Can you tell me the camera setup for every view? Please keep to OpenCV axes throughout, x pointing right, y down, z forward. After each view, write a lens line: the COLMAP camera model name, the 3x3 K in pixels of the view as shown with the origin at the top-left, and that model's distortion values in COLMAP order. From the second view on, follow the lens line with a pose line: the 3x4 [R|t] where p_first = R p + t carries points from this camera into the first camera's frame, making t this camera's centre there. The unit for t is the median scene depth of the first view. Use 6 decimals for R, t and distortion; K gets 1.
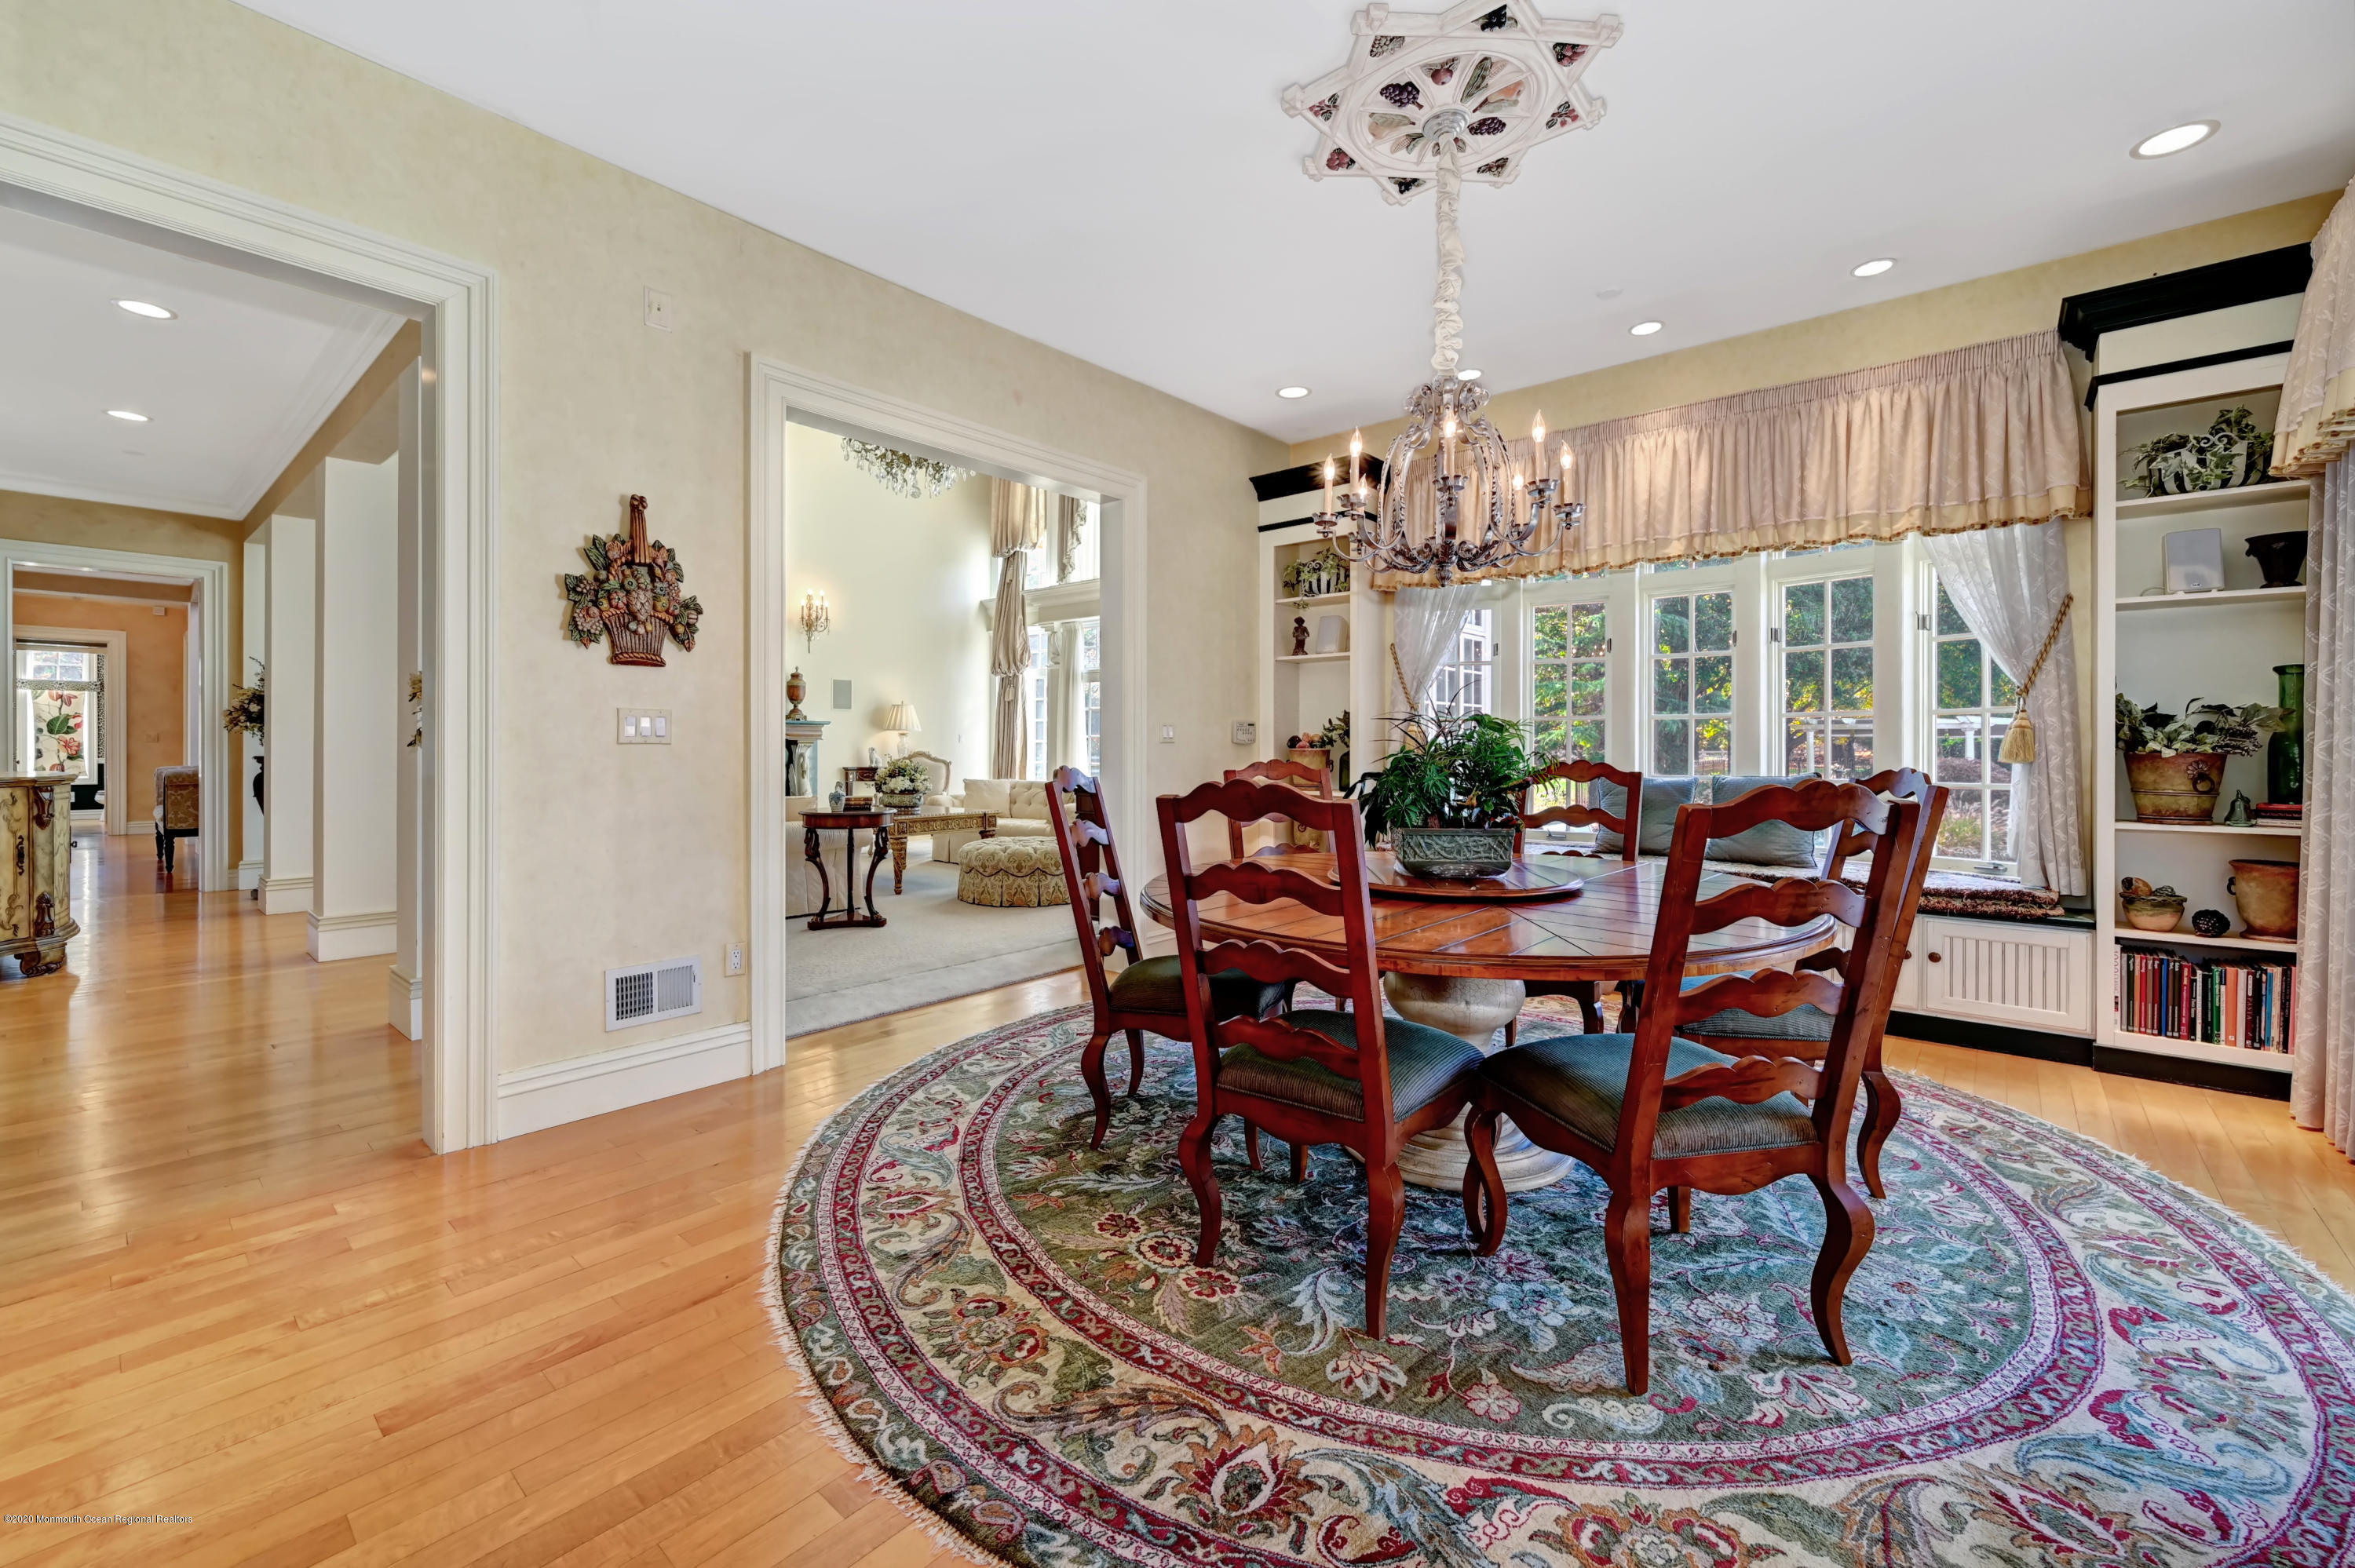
lens RADIAL K [[949.0, 0, 1179.5], [0, 949.0, 751.1], [0, 0, 1]] dist [-0.001348, -0.000053]
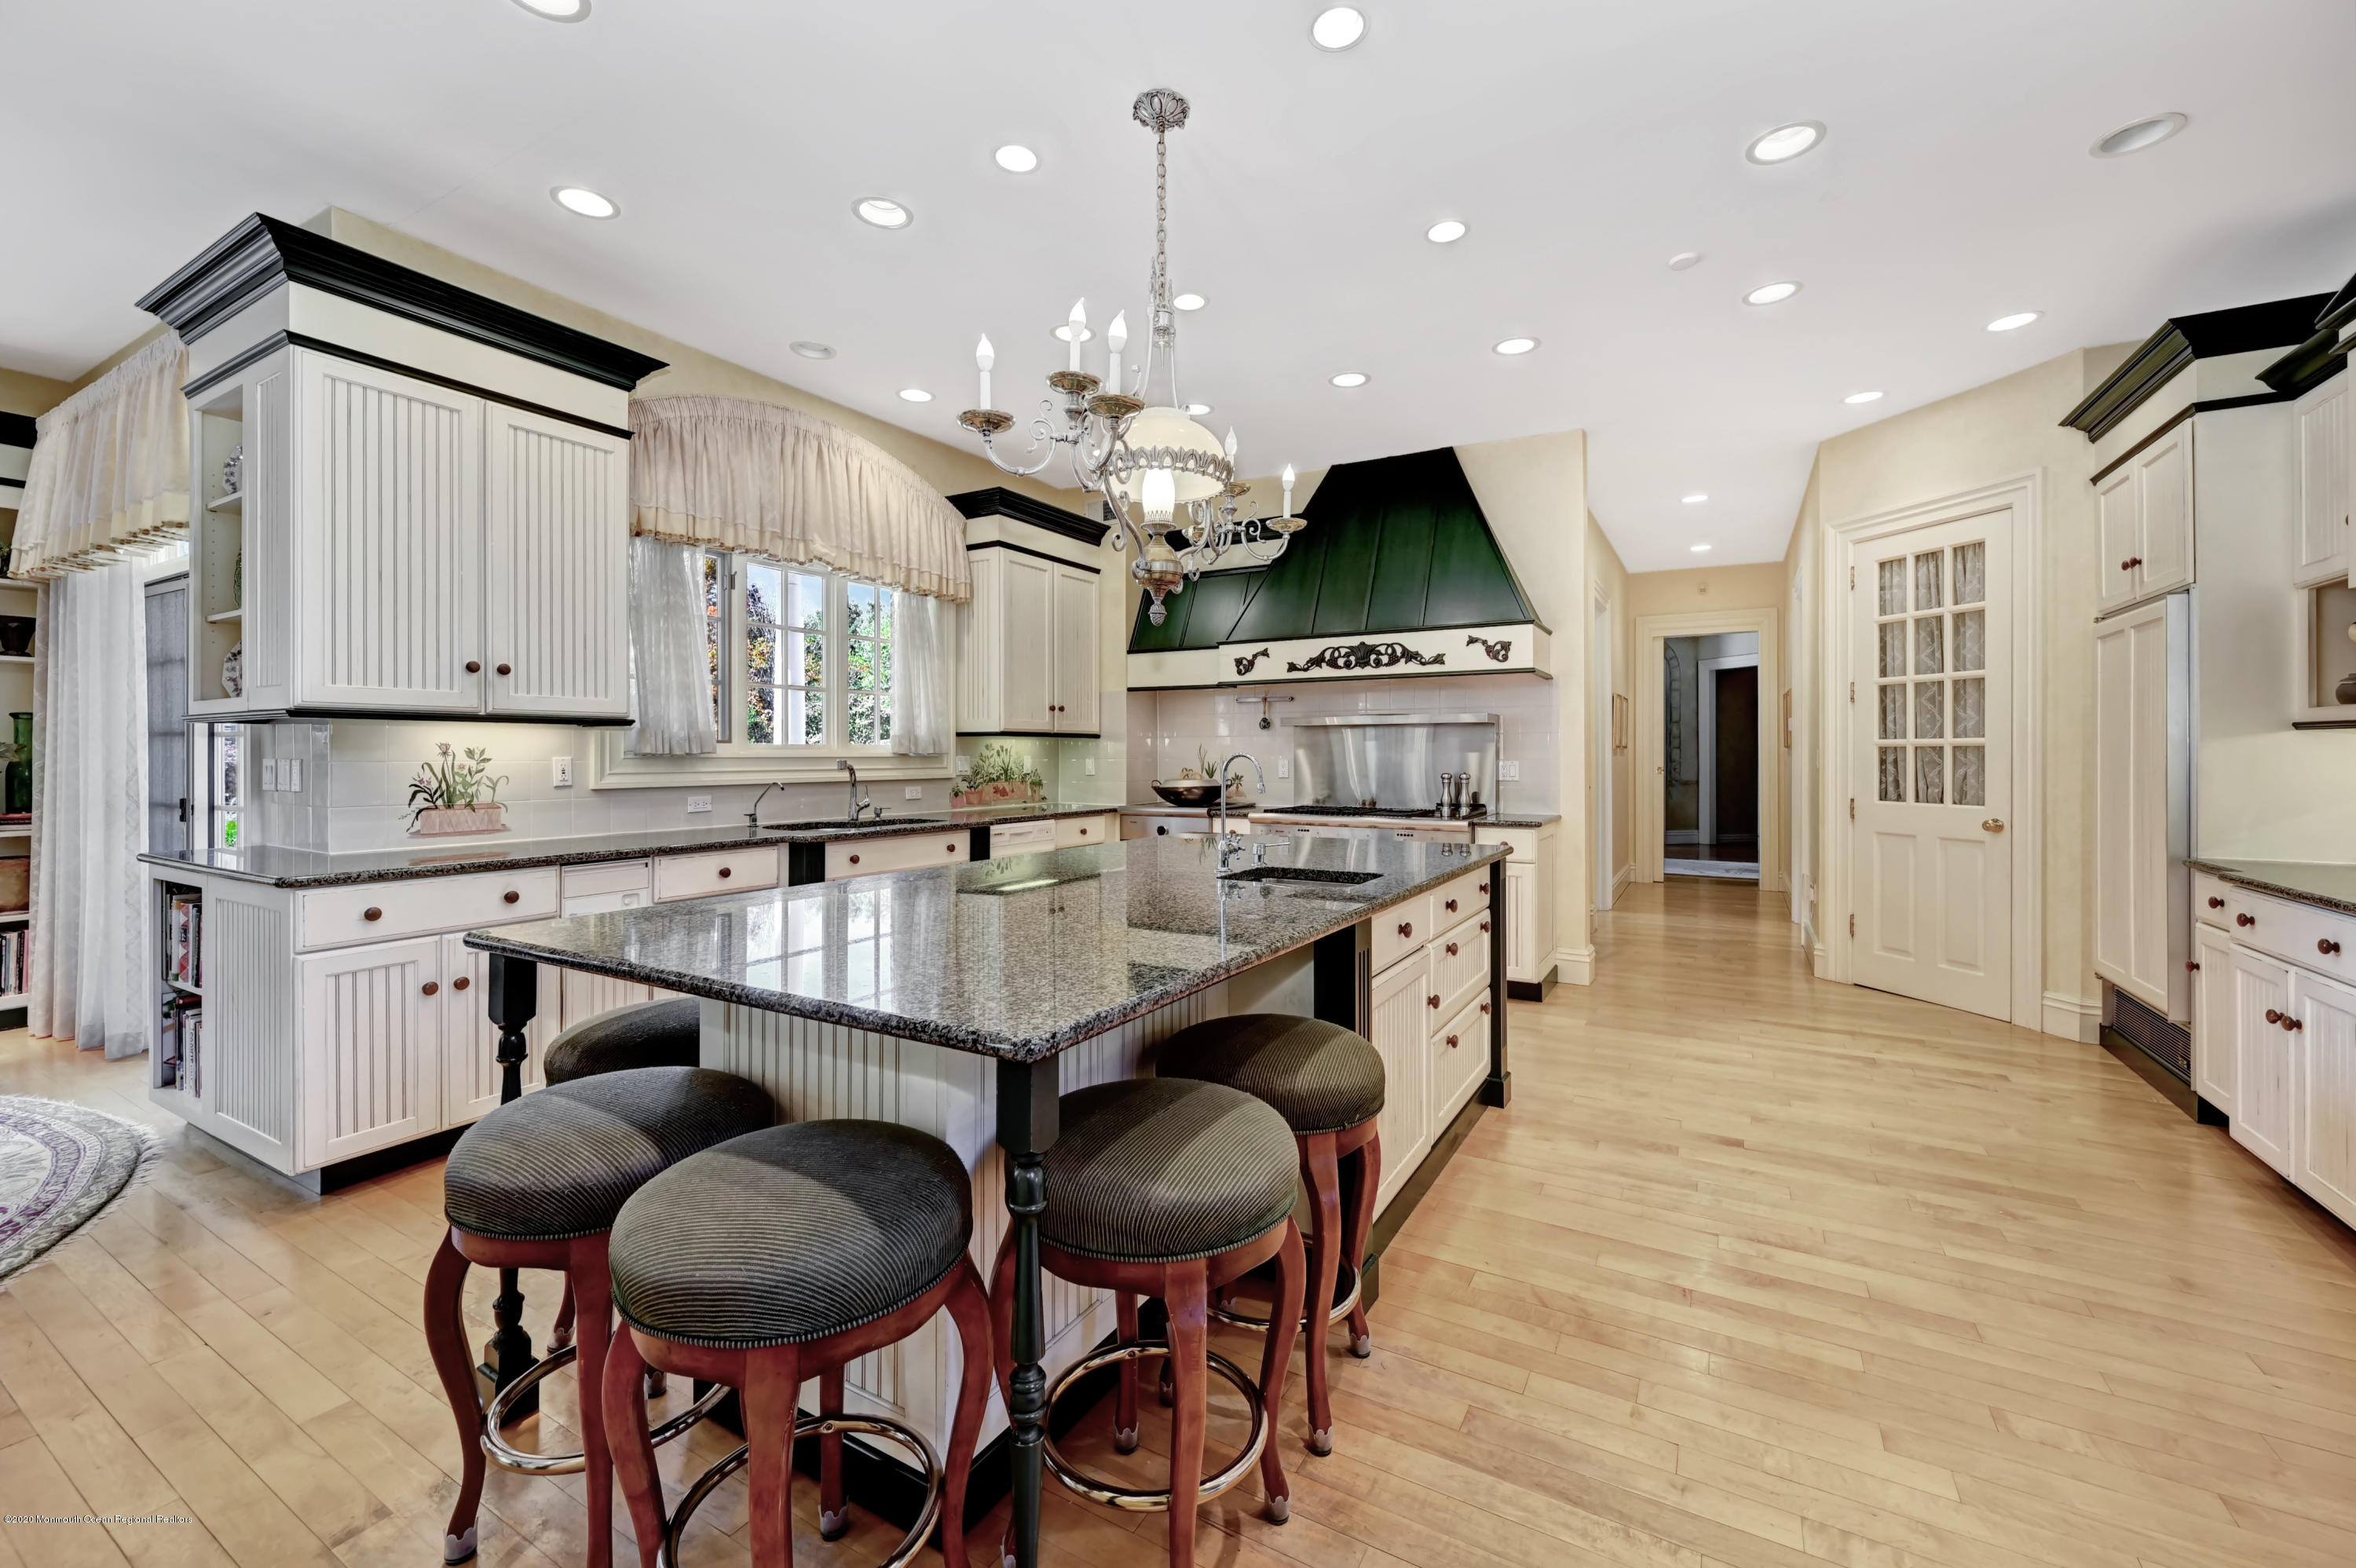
lens RADIAL K [[949.4, 0, 1180.0], [0, 949.4, 751.1], [0, 0, 1]] dist [-0.001348, -0.000053]
pose [[-0.178526, 0.001119, 0.983935, -0.555344], [0.005038, 0.999987, -0.000223, -0.030448], [-0.983922, 0.004917, -0.178529, -0.471058]]
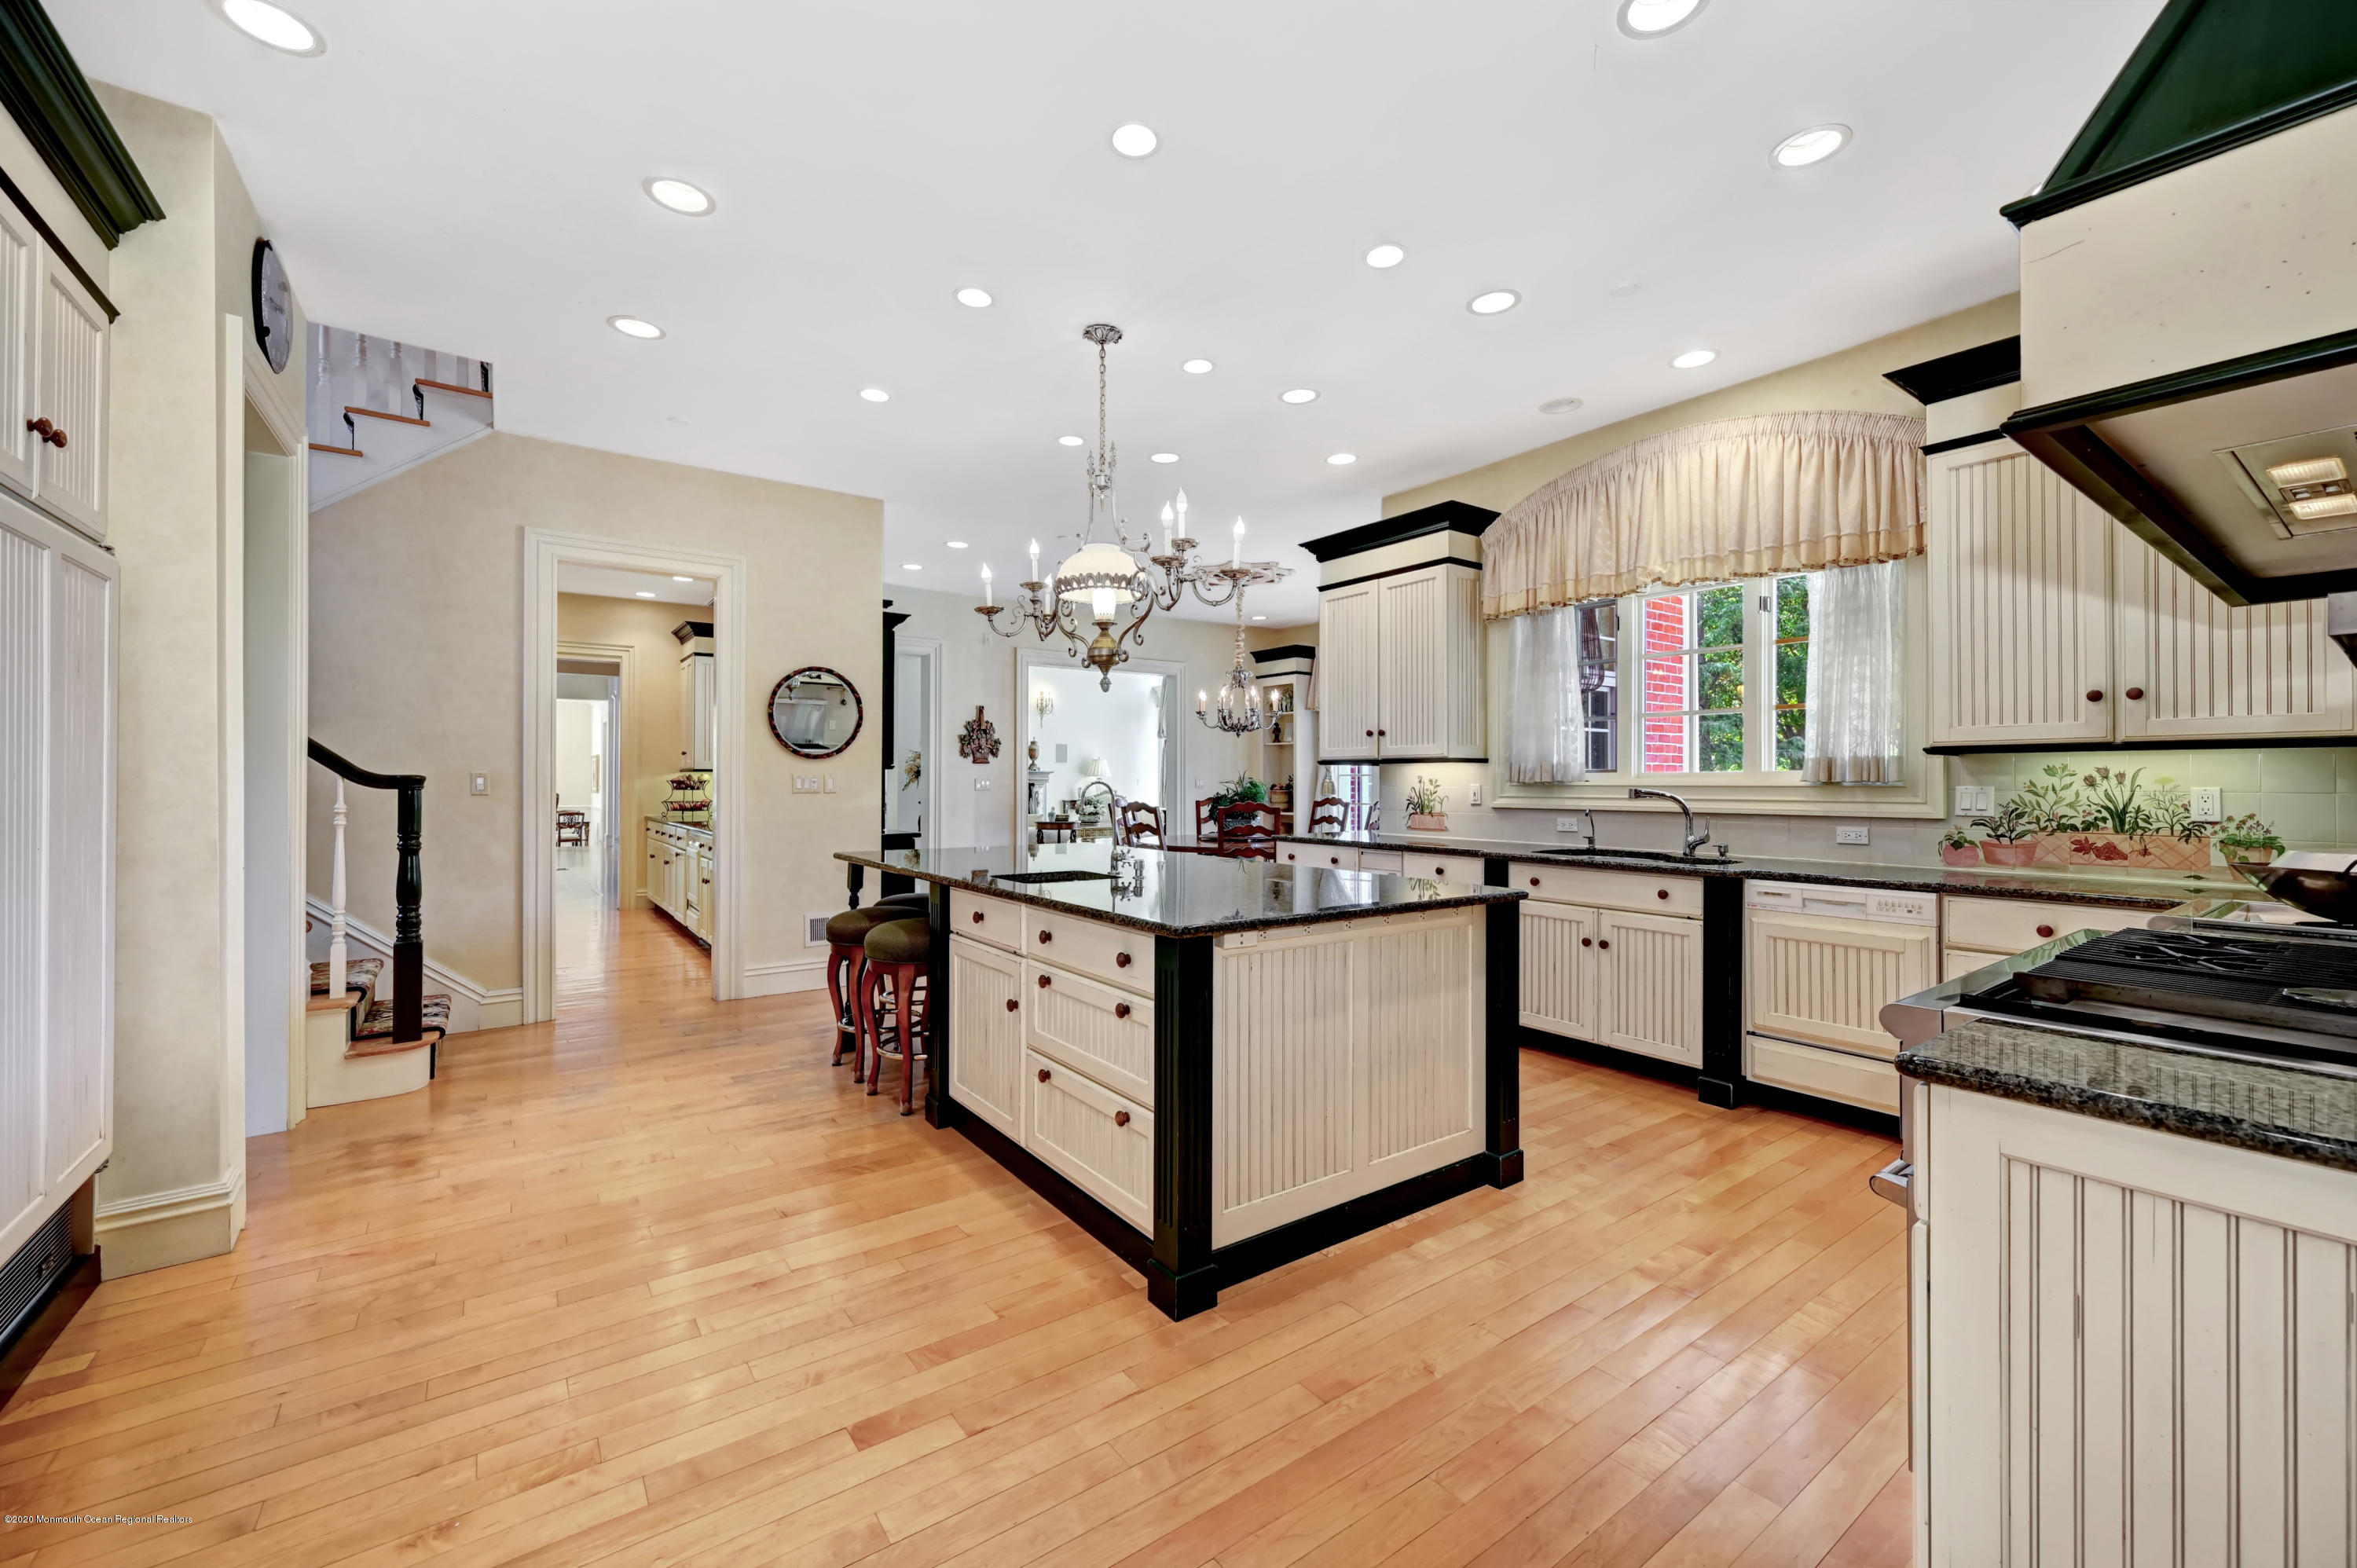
lens RADIAL K [[946.6, 0, 1179.9], [0, 946.6, 778.1], [0, 0, 1]] dist [-0.000351, 0.000057]
pose [[0.972955, -0.001949, -0.230985, 0.782350], [-0.000141, 0.999959, -0.009031, -0.021944], [0.230993, 0.008820, 0.972915, -1.897417]]
